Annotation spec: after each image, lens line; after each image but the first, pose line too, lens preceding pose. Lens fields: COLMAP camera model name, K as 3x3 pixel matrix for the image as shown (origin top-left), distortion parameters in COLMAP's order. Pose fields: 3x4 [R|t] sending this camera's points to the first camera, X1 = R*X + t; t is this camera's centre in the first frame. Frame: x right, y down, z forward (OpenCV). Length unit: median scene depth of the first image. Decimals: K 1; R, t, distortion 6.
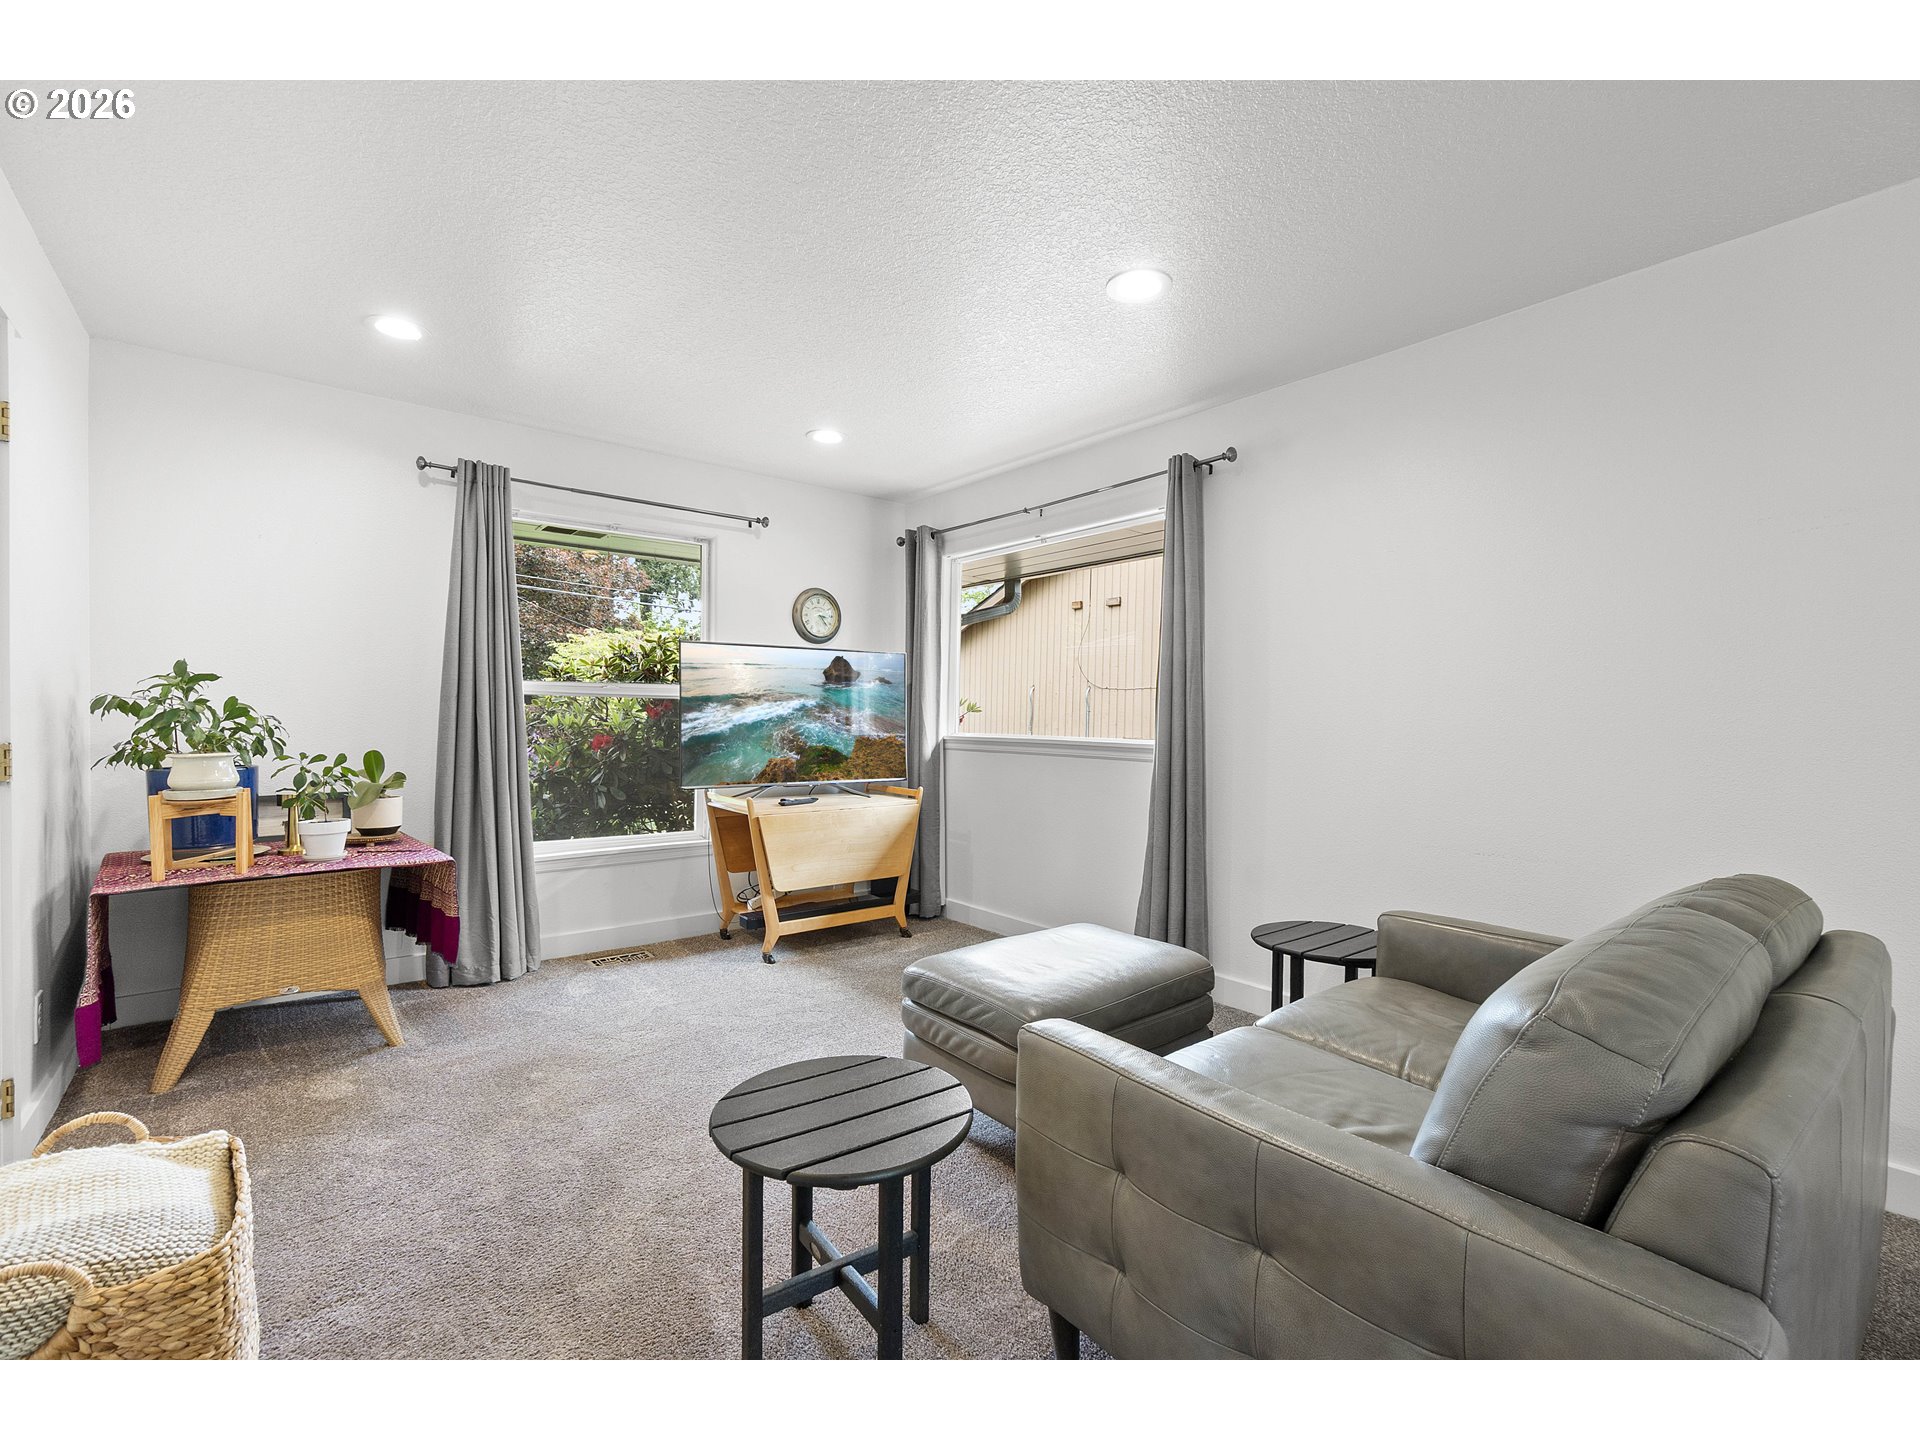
lens RADIAL K [[817.2, 0, 958.3], [0, 817.2, 731.5], [0, 0, 1]] dist [0.004462, 0.000183]
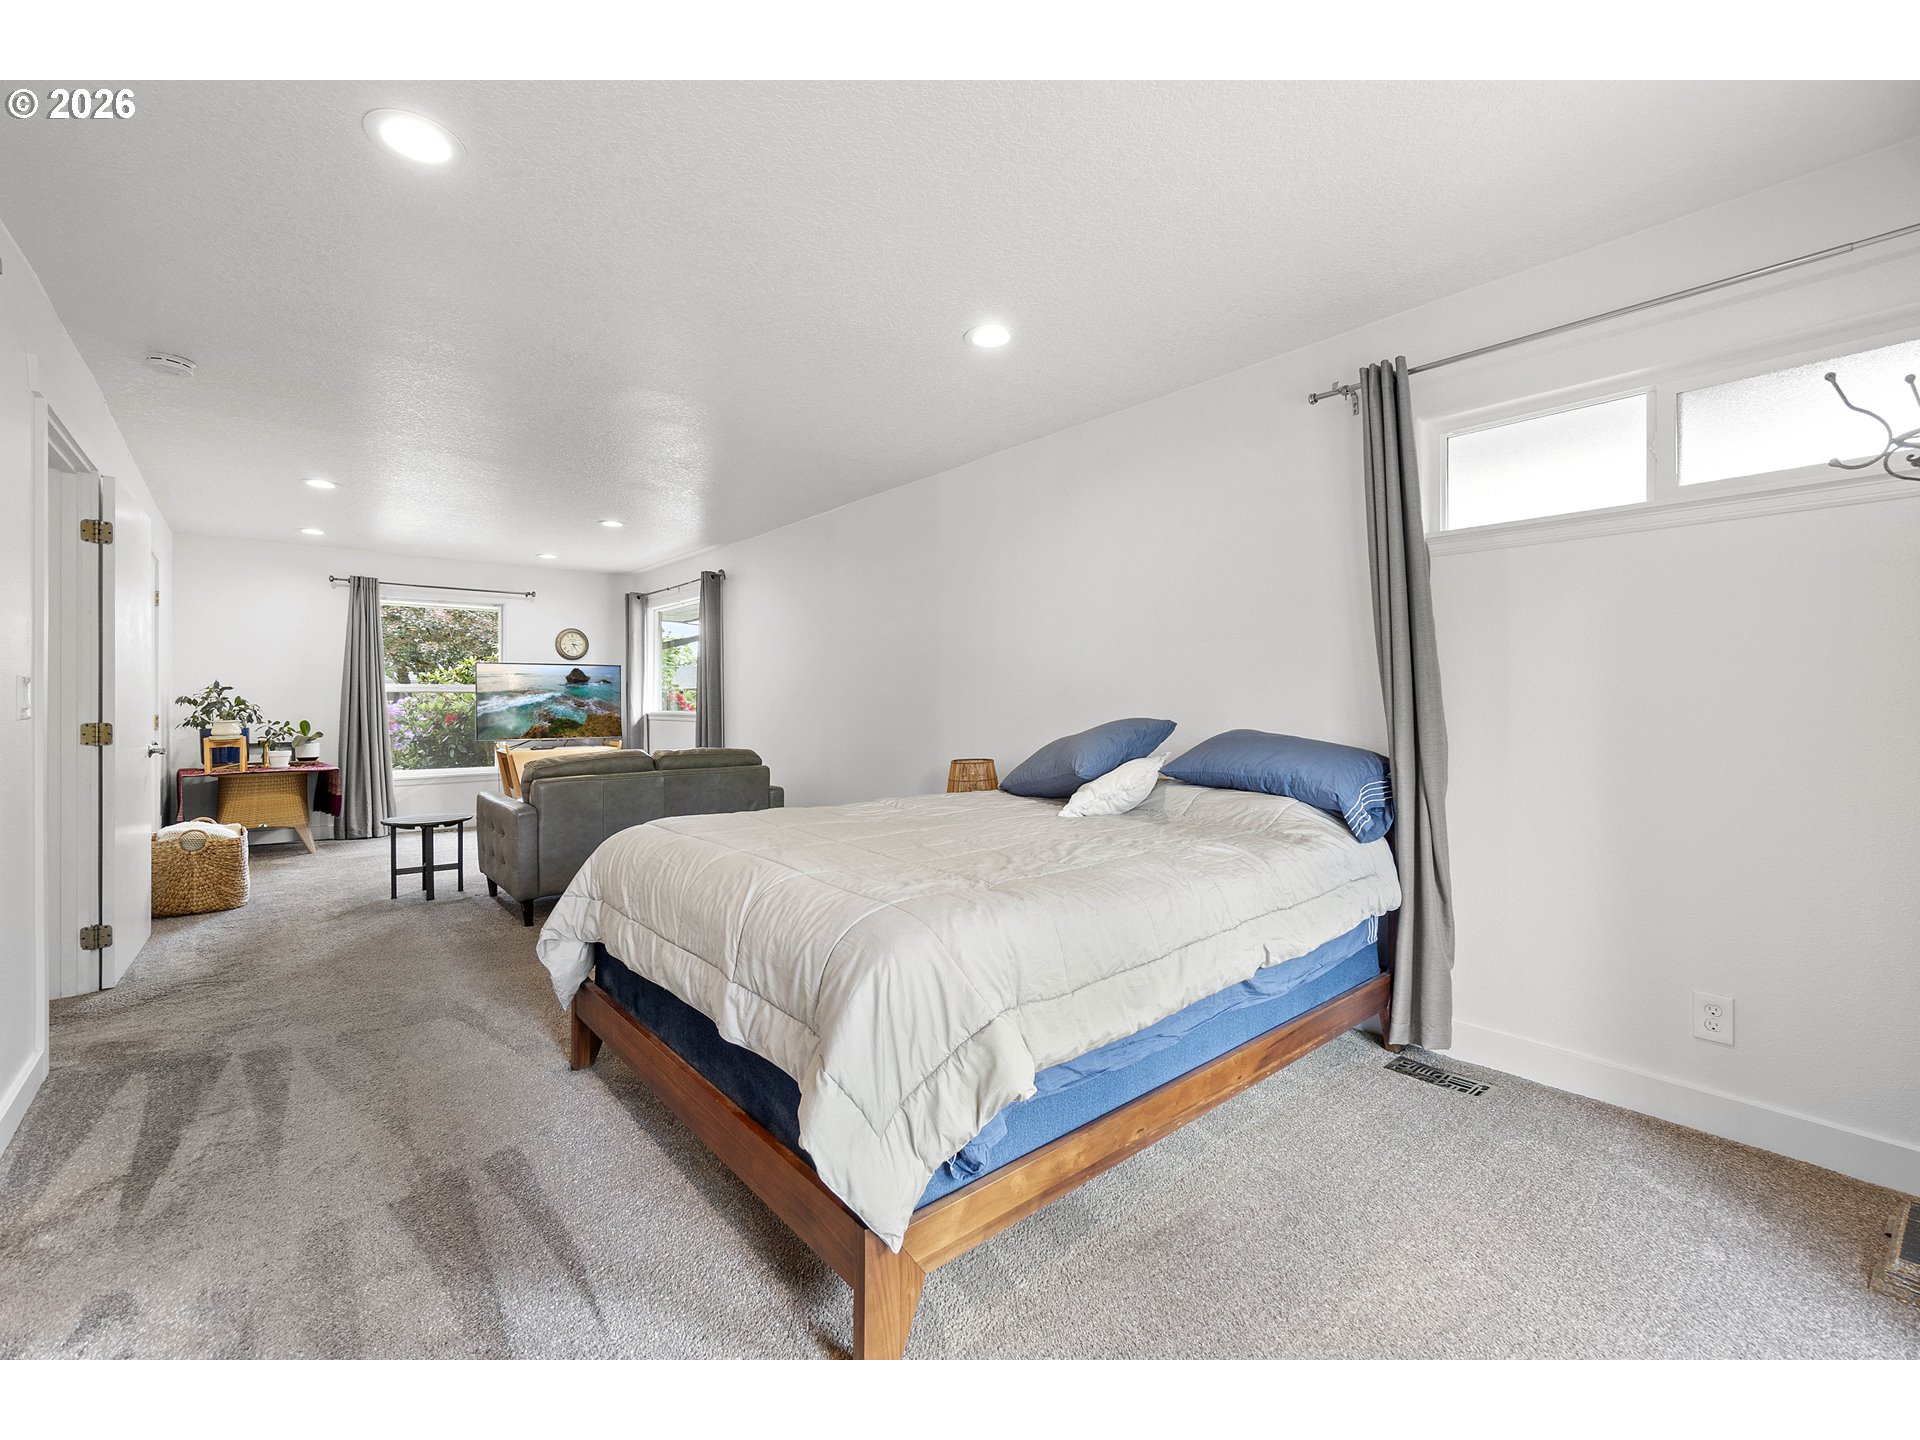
lens RADIAL K [[817.2, 0, 961.7], [0, 817.2, 702.4], [0, 0, 1]] dist [0.004462, 0.000183]
pose [[0.999841, -0.015190, 0.009335, 0.889116], [0.015375, 0.999681, -0.020037, 0.041520], [-0.009028, 0.020177, 0.999756, -1.044278]]
